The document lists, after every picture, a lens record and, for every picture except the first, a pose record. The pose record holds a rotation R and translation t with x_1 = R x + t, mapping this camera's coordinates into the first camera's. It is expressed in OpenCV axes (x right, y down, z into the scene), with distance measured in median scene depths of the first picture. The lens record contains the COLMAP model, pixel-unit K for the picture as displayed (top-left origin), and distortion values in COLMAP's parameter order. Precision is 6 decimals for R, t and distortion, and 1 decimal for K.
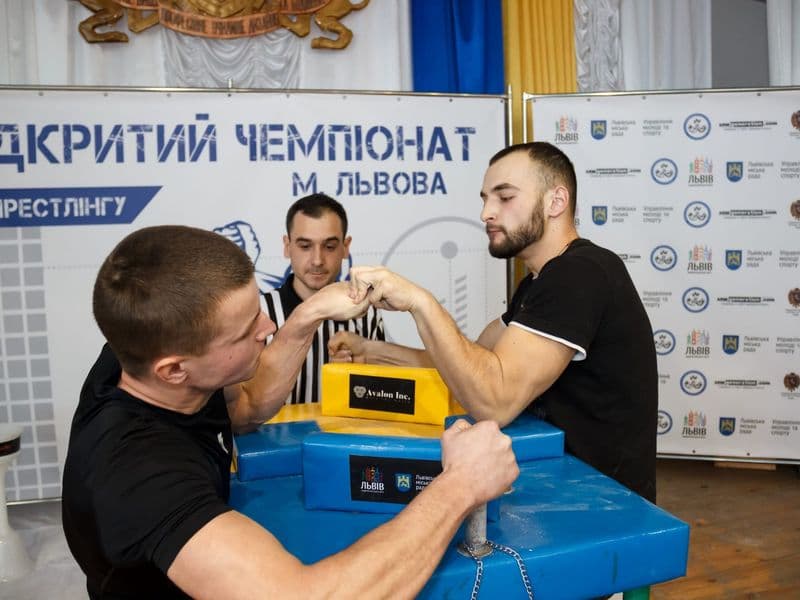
lens RADIAL K [[772.1, 0, 404.2], [0, 772.1, 285.7], [0, 0, 1]] dist [-0.106194, 0.000000]
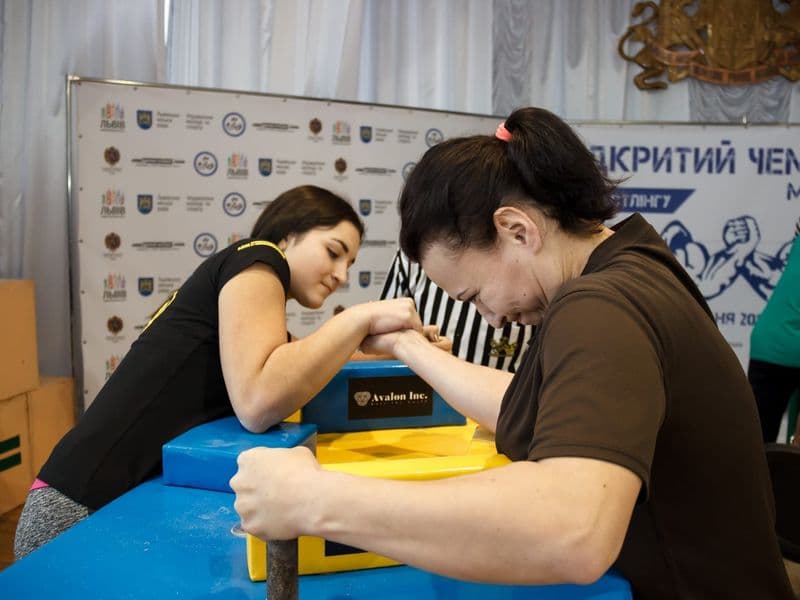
lens RADIAL K [[794.4, 0, 431.6], [0, 794.4, 266.2], [0, 0, 1]] dist [-0.060911, 0.000000]
pose [[0.907936, 0.062870, -0.414366, -0.135938], [-0.076920, 0.996887, -0.017288, 0.079941], [0.411990, 0.047569, 0.909946, -0.568056]]
